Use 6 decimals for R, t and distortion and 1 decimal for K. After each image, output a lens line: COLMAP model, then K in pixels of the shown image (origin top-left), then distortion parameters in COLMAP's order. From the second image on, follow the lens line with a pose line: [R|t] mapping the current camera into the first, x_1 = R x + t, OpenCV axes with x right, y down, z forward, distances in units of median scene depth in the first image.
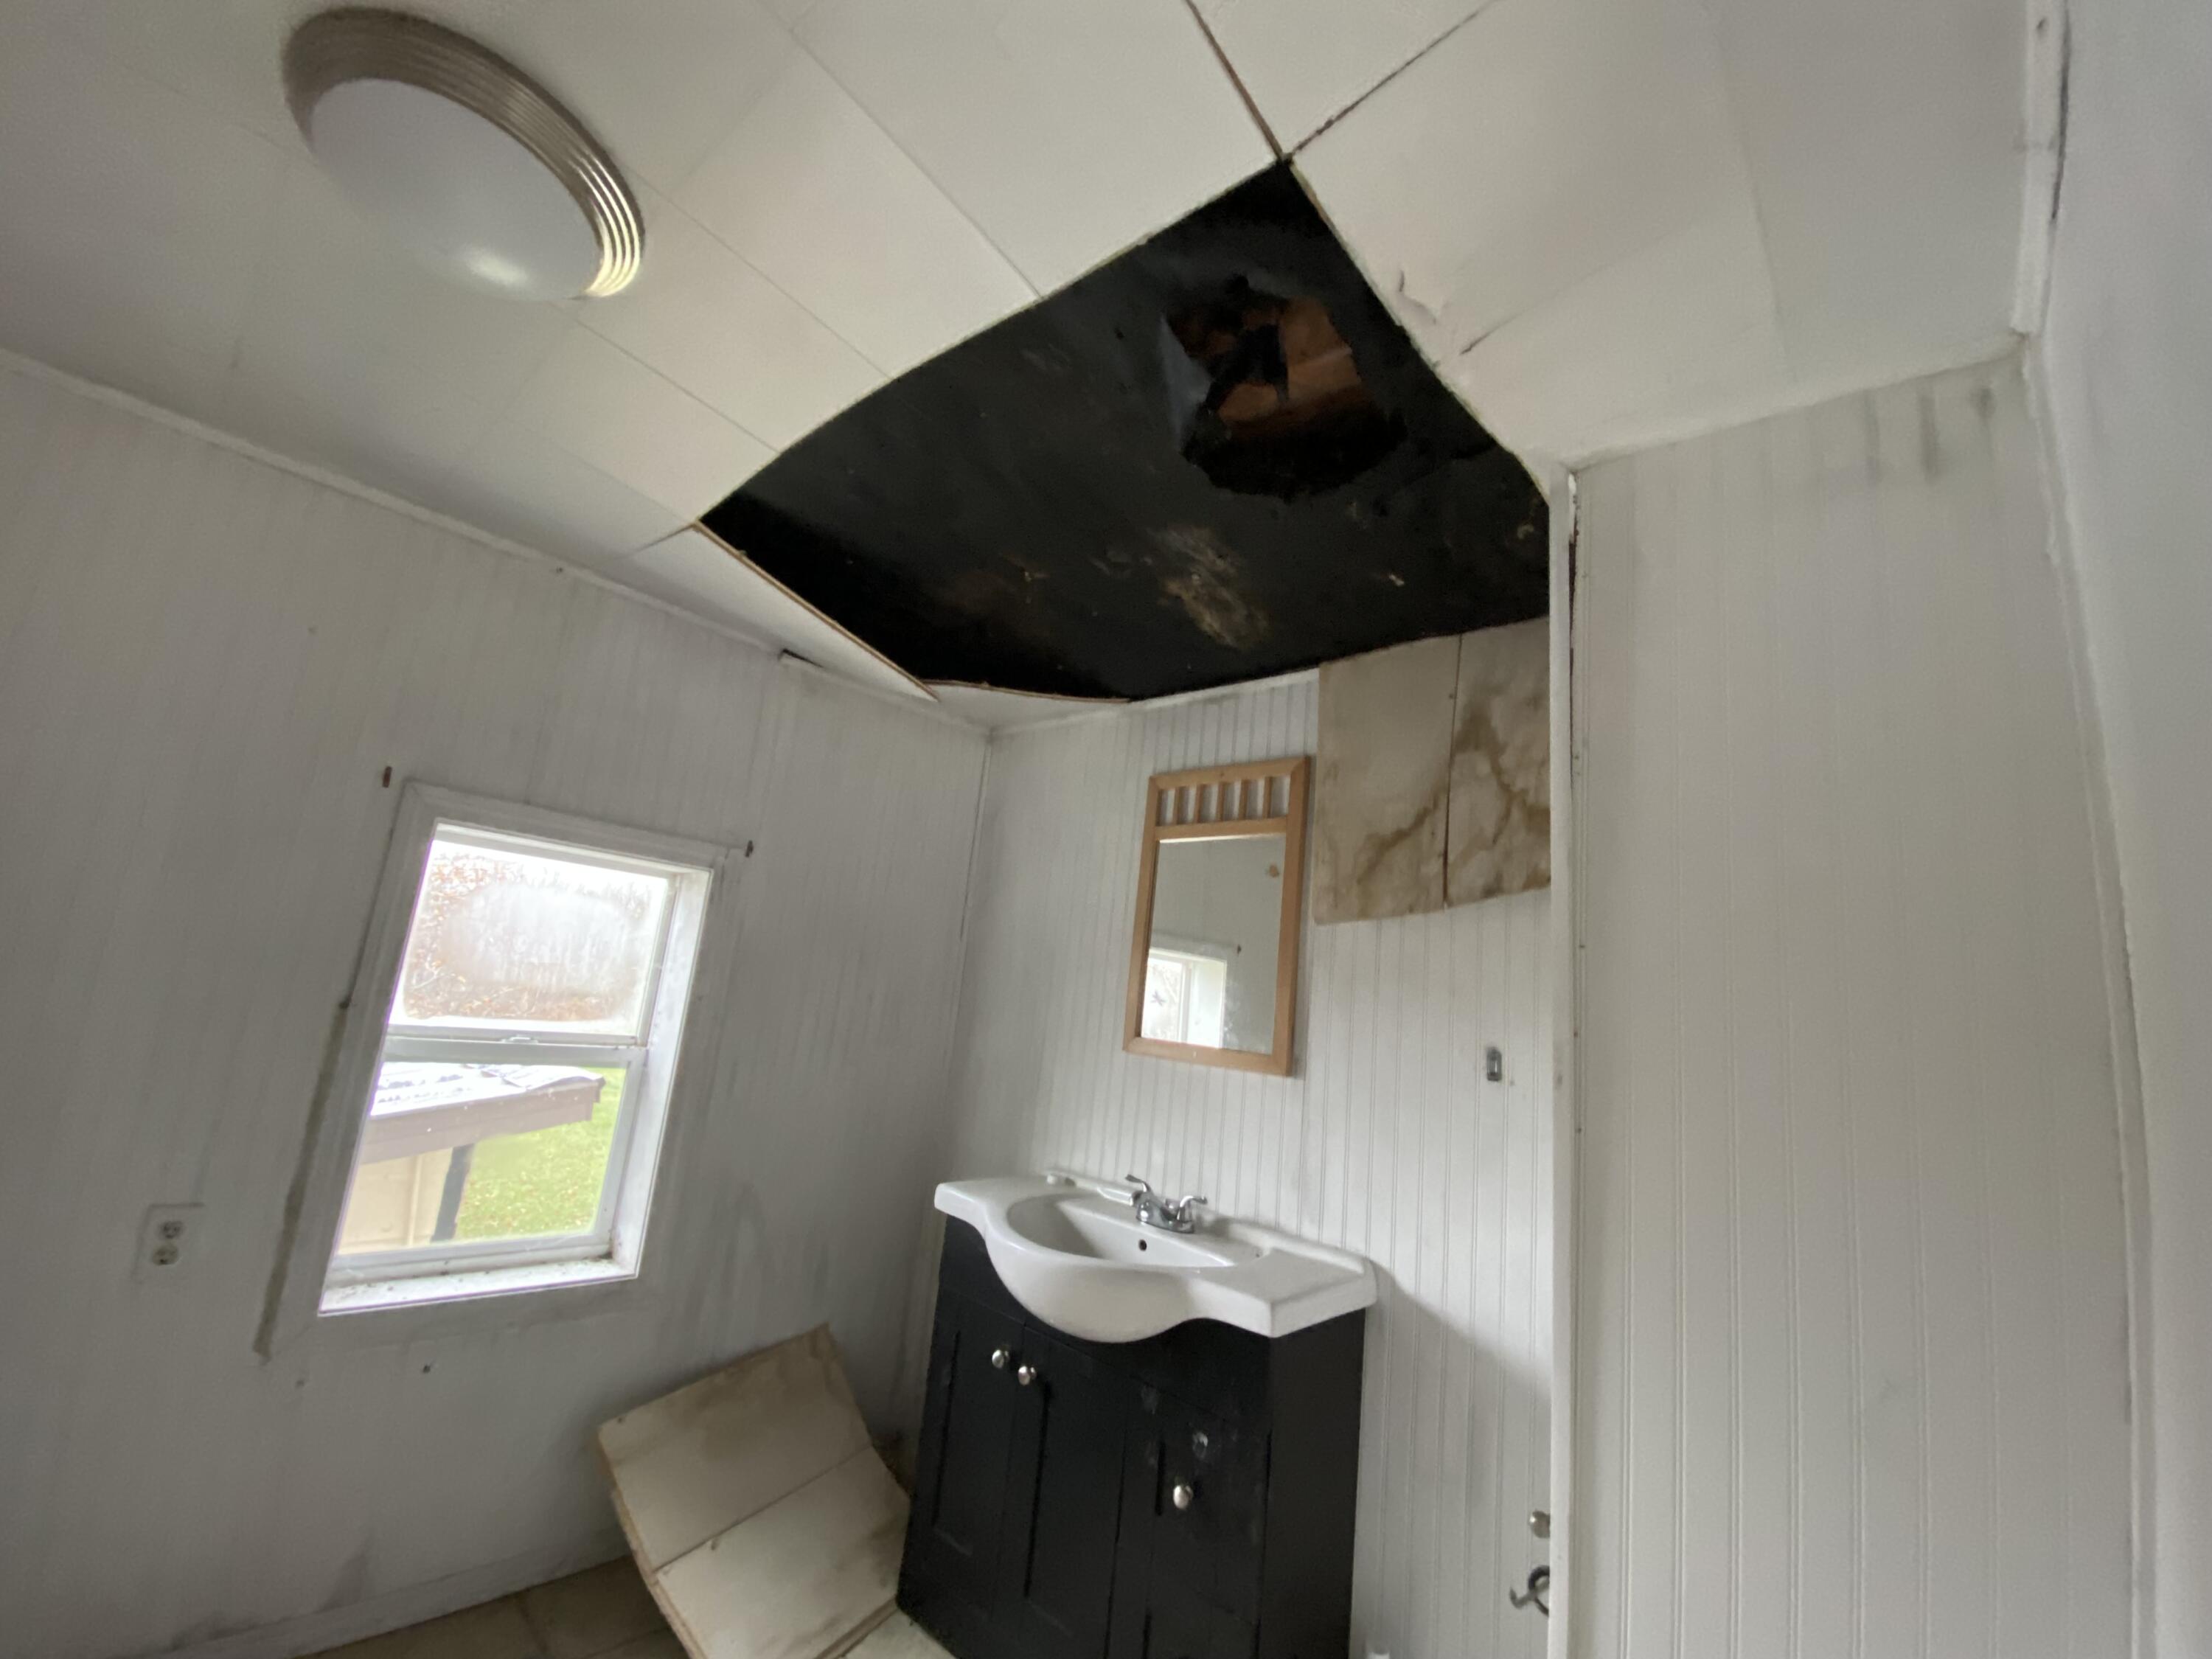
lens RADIAL K [[897.7, 0, 1106.0], [0, 897.7, 829.5], [0, 0, 1]] dist [0.037466, -0.029453]
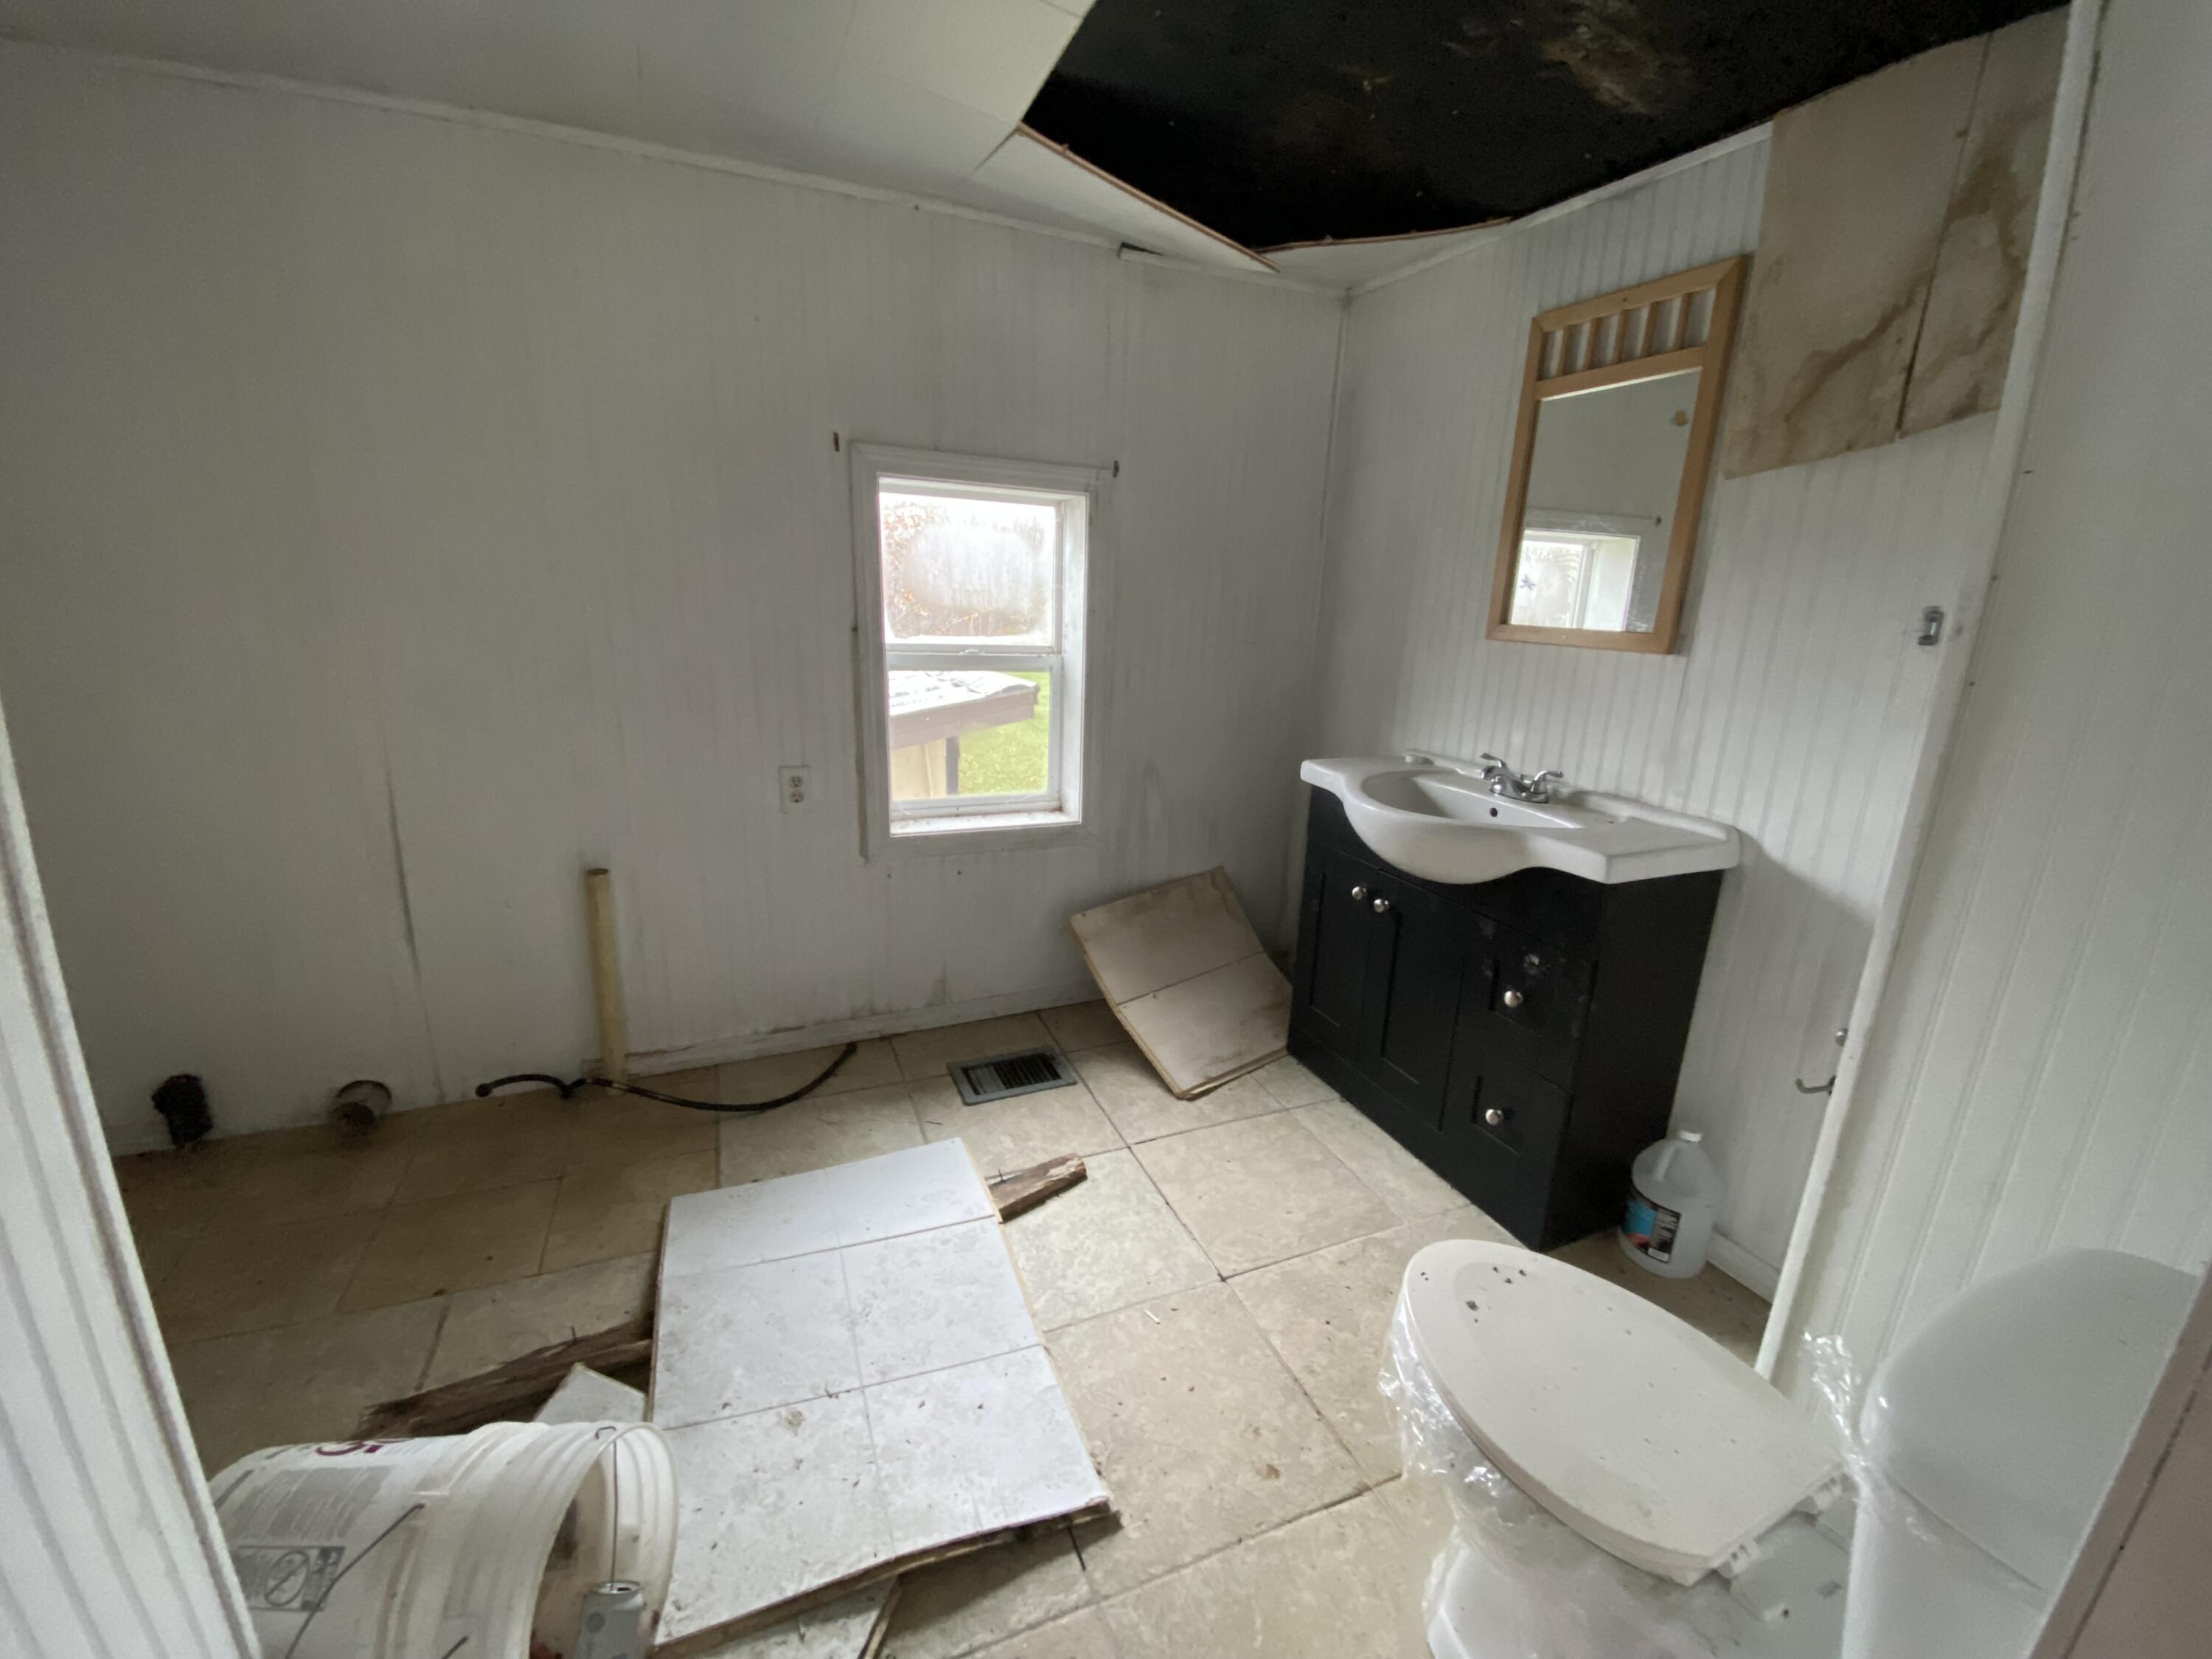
lens RADIAL K [[897.7, 0, 1106.0], [0, 897.7, 829.5], [0, 0, 1]] dist [0.037466, -0.029453]
pose [[0.912905, 0.037530, -0.406442, 0.055447], [0.133786, 0.913243, 0.384822, -0.001463], [0.385623, -0.405683, 0.828684, -0.084586]]
